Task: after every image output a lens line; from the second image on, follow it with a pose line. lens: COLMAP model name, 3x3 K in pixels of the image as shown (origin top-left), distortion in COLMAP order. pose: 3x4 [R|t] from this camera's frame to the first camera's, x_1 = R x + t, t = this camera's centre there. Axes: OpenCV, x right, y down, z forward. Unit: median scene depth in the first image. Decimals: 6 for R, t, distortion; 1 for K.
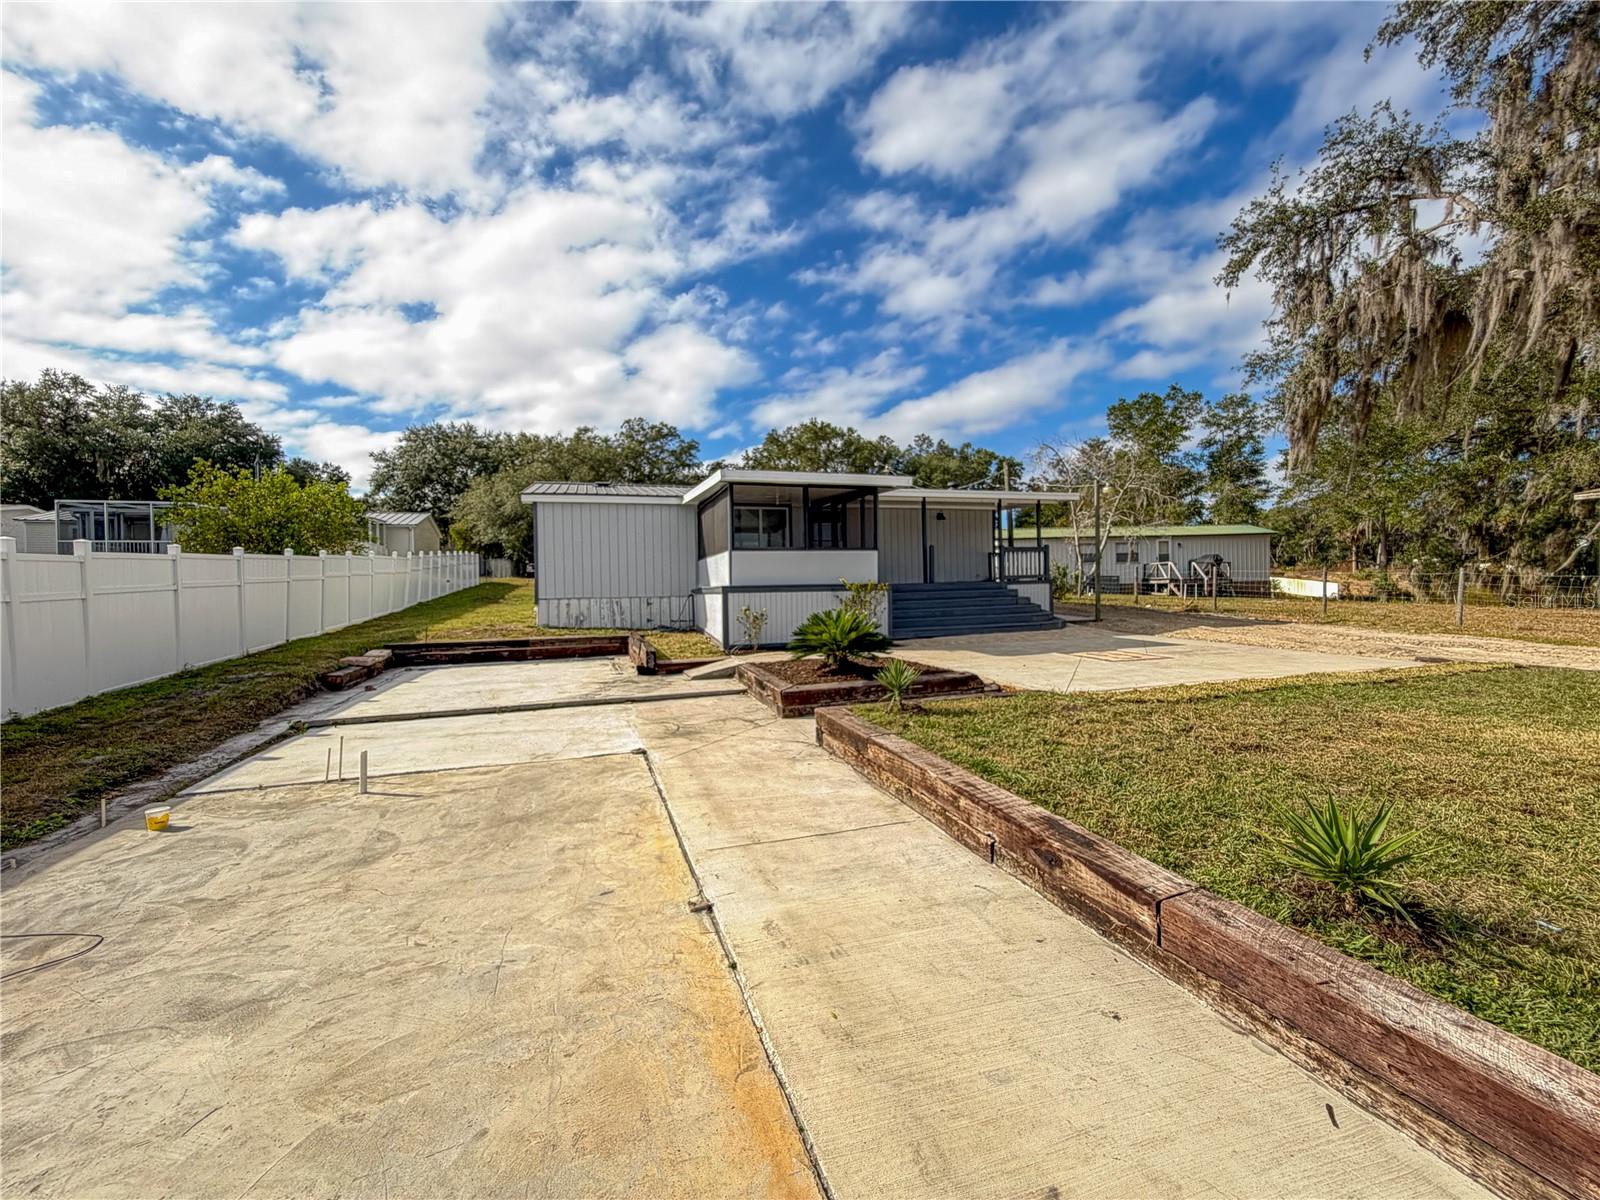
lens RADIAL K [[634.3, 0, 800.0], [0, 634.3, 600.0], [0, 0, 1]] dist [-0.000649, -0.000026]
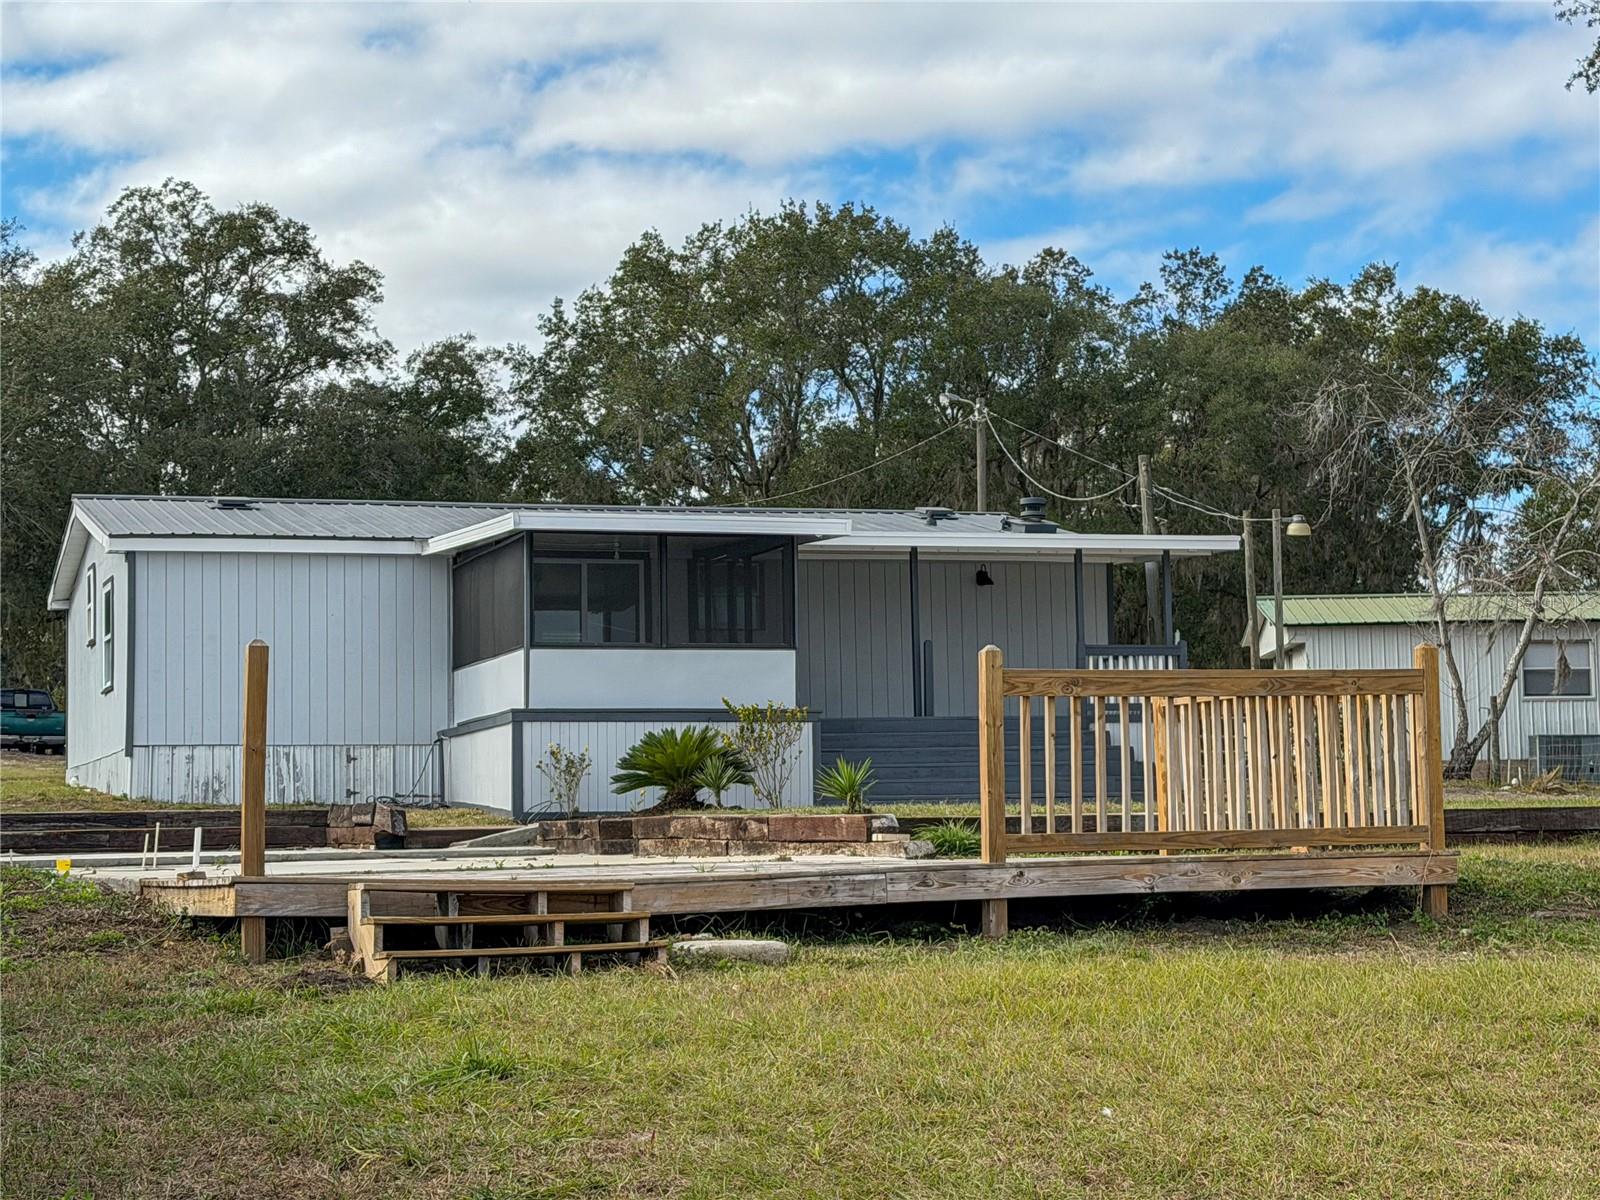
lens RADIAL K [[2973.0, 0, 800.0], [0, 2973.0, 600.0], [0, 0, 1]] dist [-0.019644, -0.053387]
pose [[0.999992, 0.003813, 0.000929, 0.102131], [-0.003698, 0.994781, -0.101967, 0.116071], [-0.001313, 0.101963, 0.994787, -1.276433]]
